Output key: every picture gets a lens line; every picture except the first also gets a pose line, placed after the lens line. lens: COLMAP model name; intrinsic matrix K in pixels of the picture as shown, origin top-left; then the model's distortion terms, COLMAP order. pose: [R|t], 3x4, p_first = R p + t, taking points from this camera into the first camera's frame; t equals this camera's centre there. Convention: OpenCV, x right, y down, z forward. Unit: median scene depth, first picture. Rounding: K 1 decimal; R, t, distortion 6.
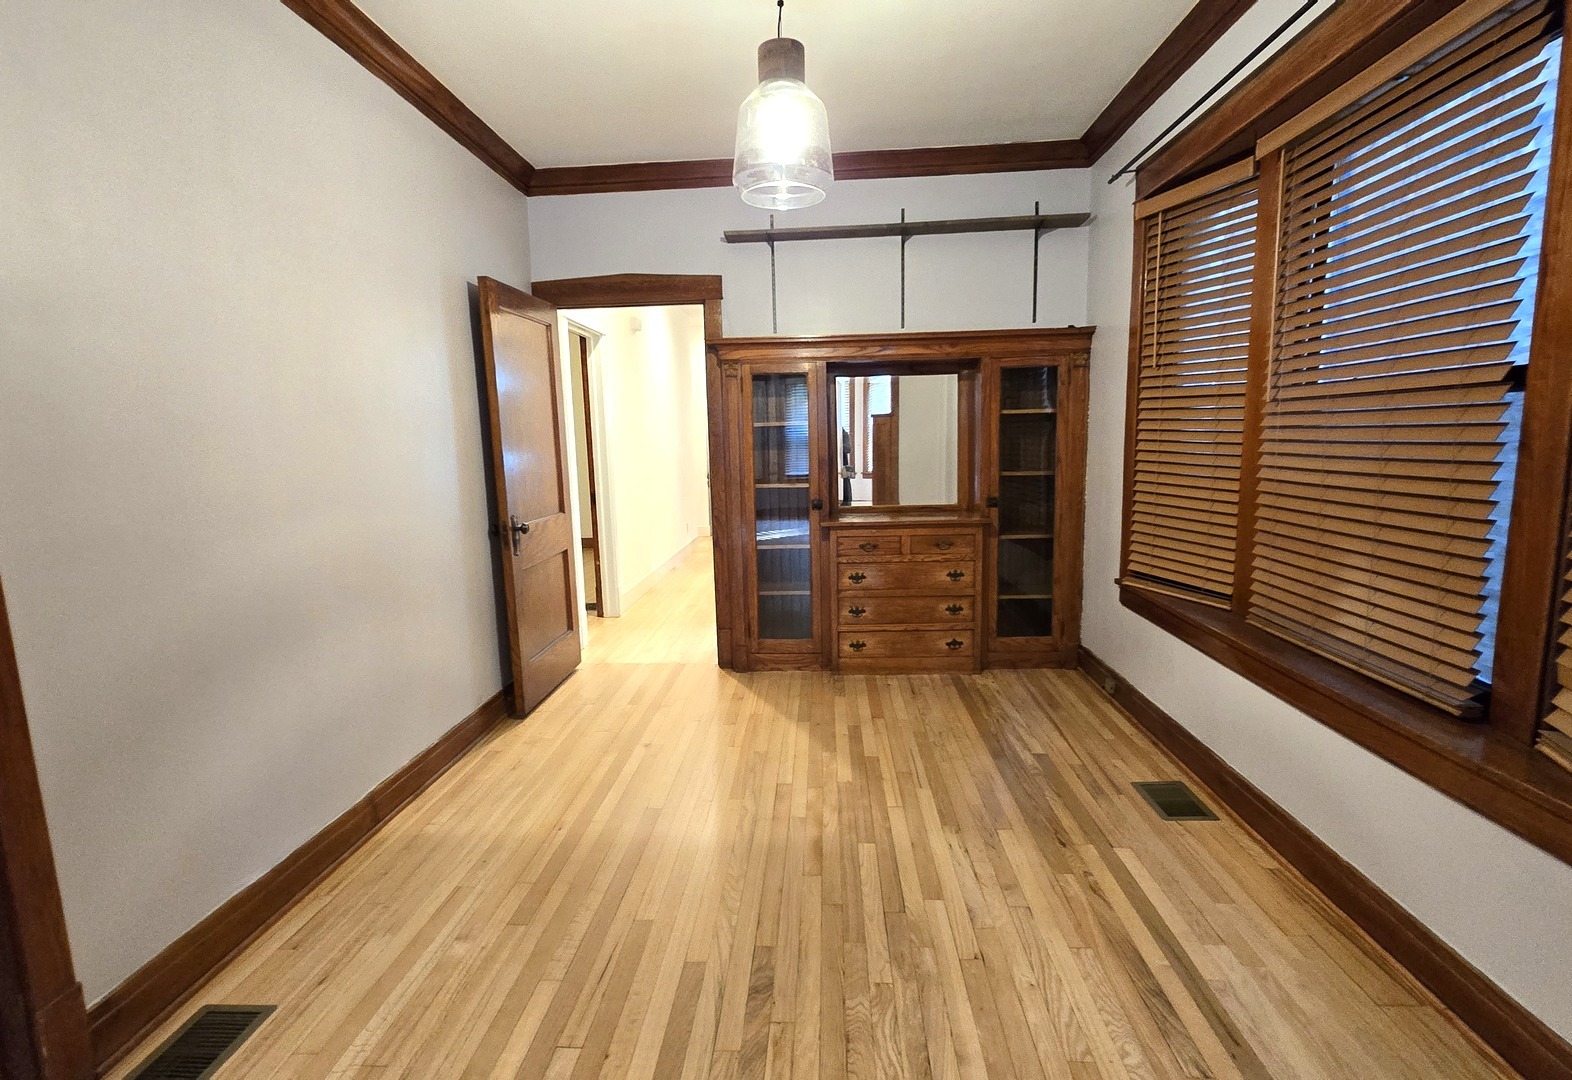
lens RADIAL K [[800.0, 0, 786.0], [0, 800.0, 540.0], [0, 0, 1]] dist [-0.000106, 0.000136]
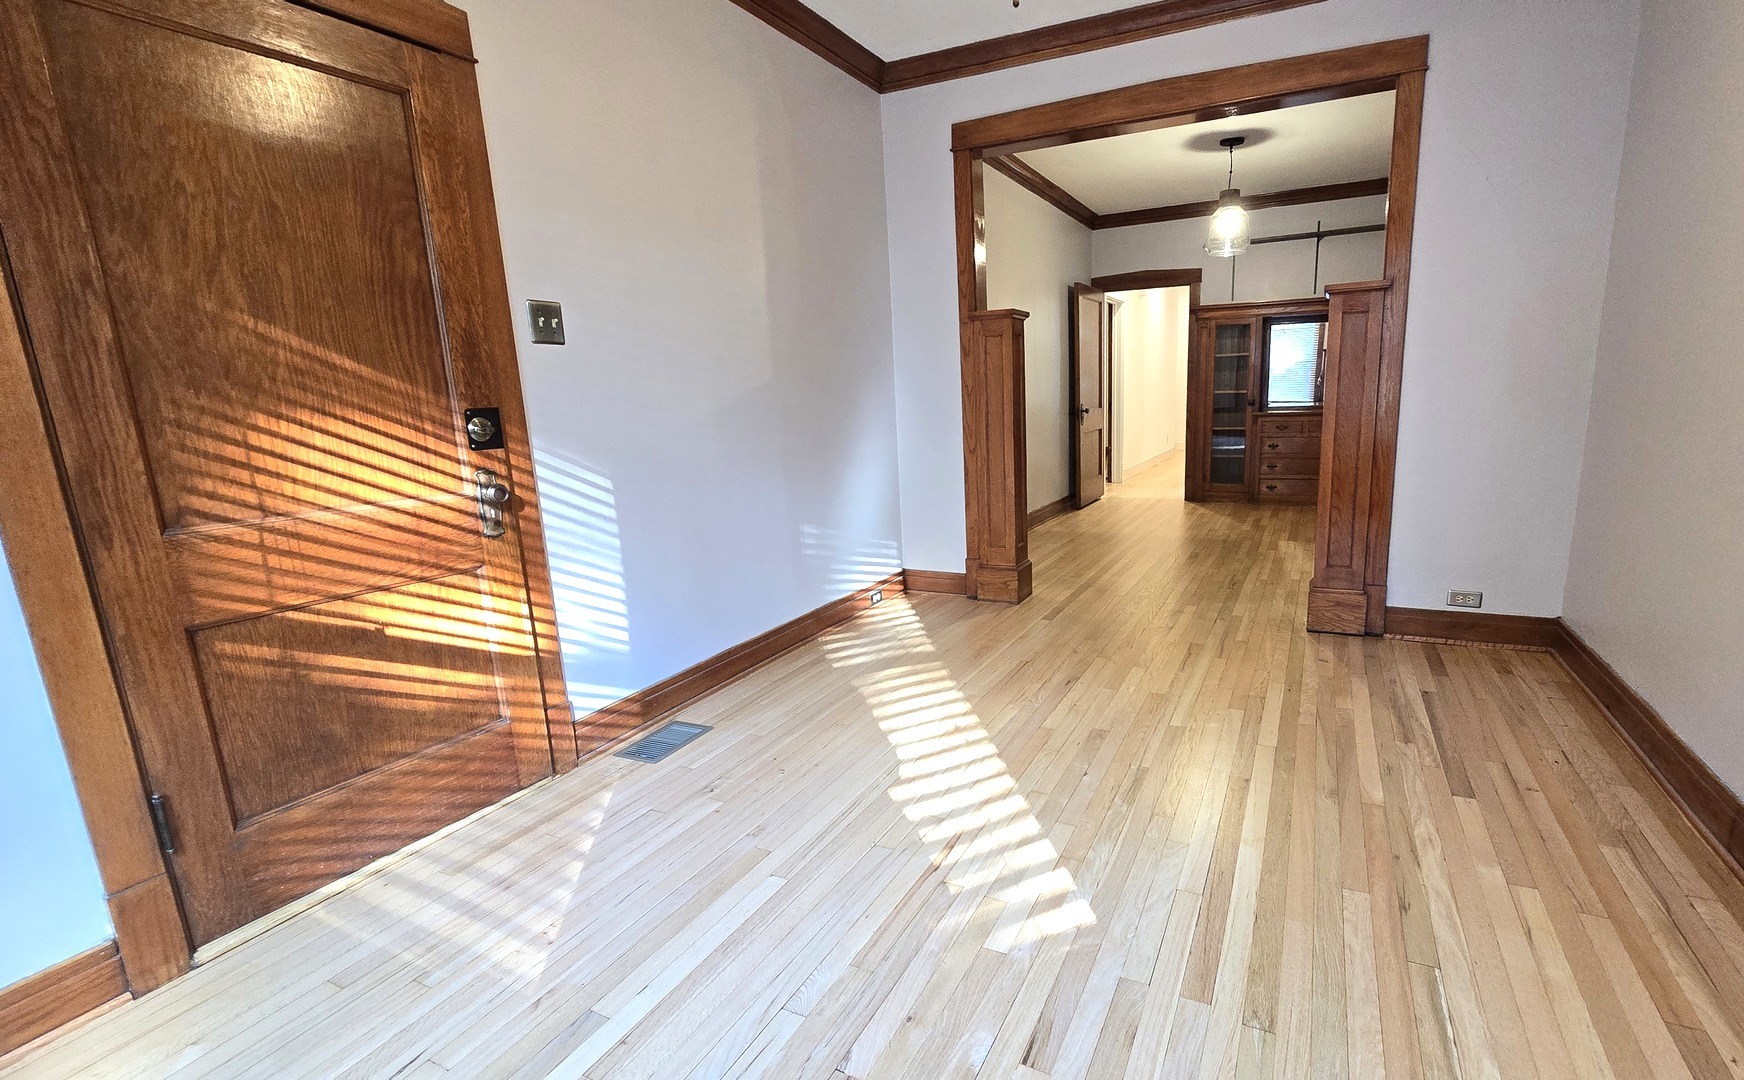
lens RADIAL K [[781.6, 0, 945.4], [0, 781.6, 540.2], [0, 0, 1]] dist [-0.001556, -0.000770]
pose [[0.924920, 0.070030, -0.373657, 0.079966], [-0.044310, 0.996046, 0.076997, 0.151090], [0.377572, -0.054660, 0.924366, -0.812874]]
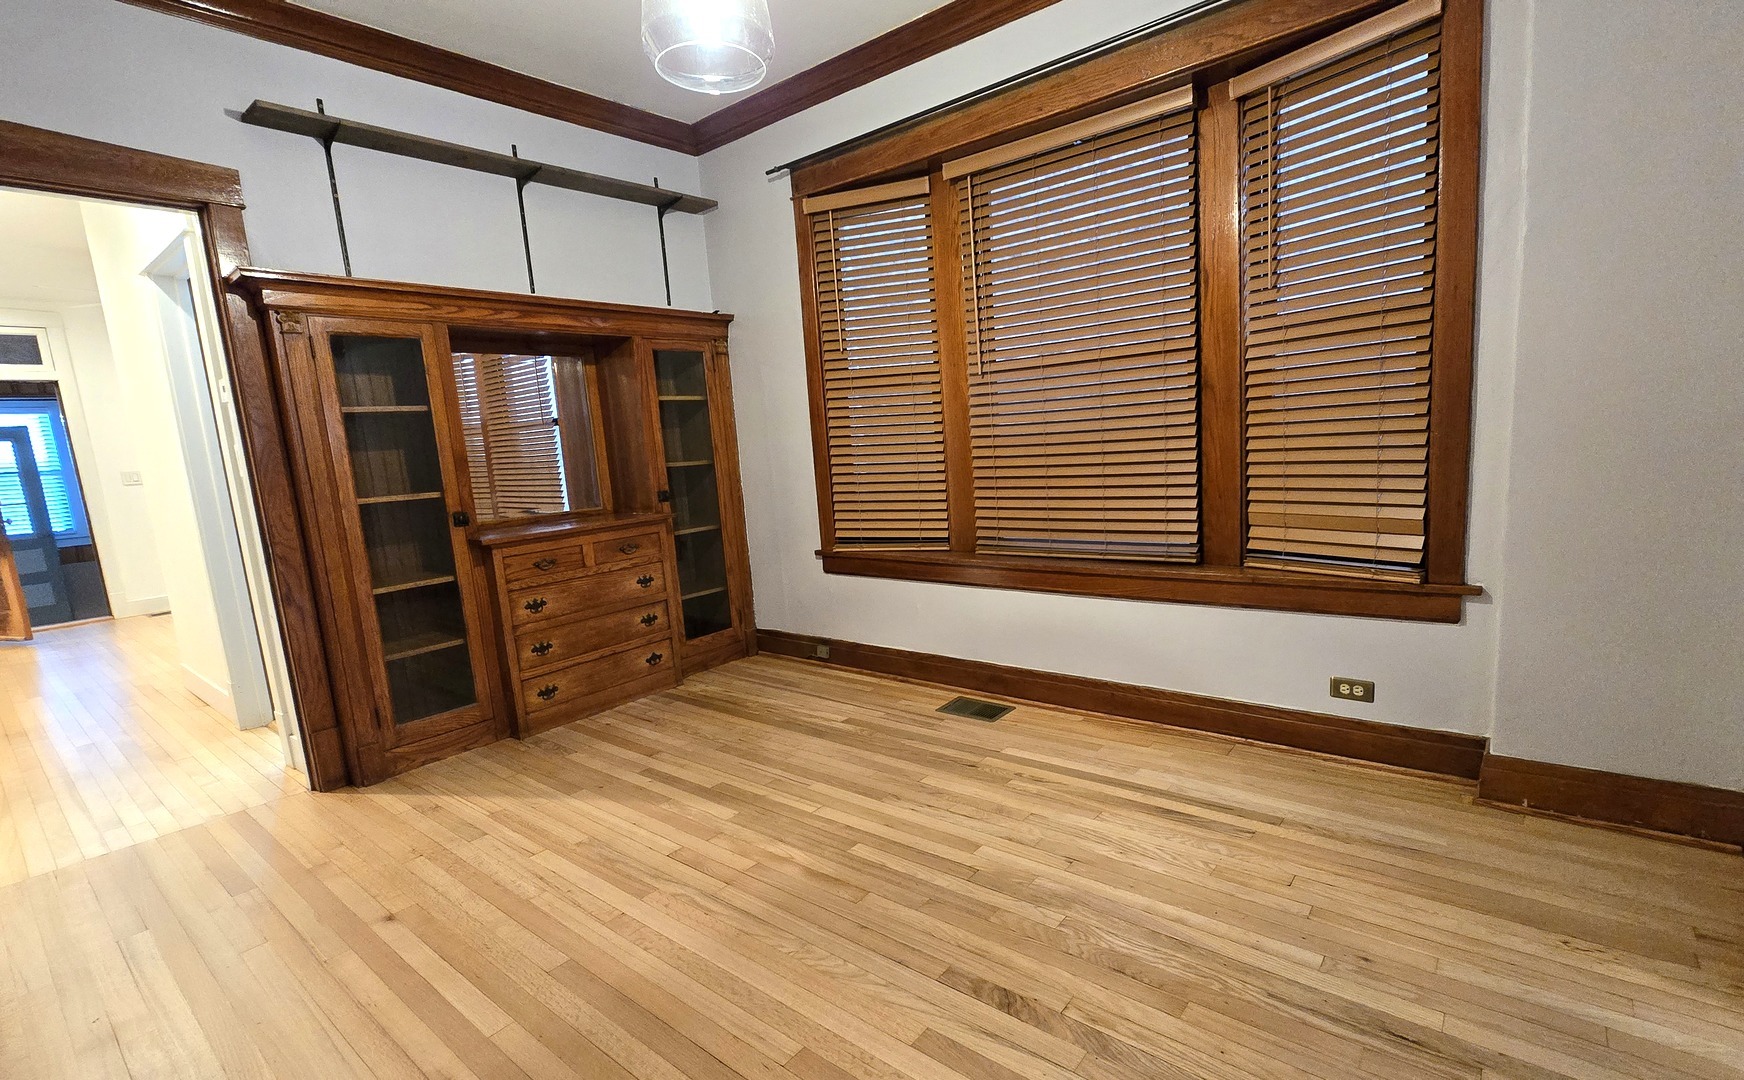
lens RADIAL K [[781.6, 0, 945.4], [0, 781.6, 540.2], [0, 0, 1]] dist [-0.001556, -0.000770]
pose [[0.561155, -0.128738, 0.817637, -0.307017], [0.160529, 0.986001, 0.045074, 0.014271], [-0.811994, 0.105961, 0.573966, 0.236771]]
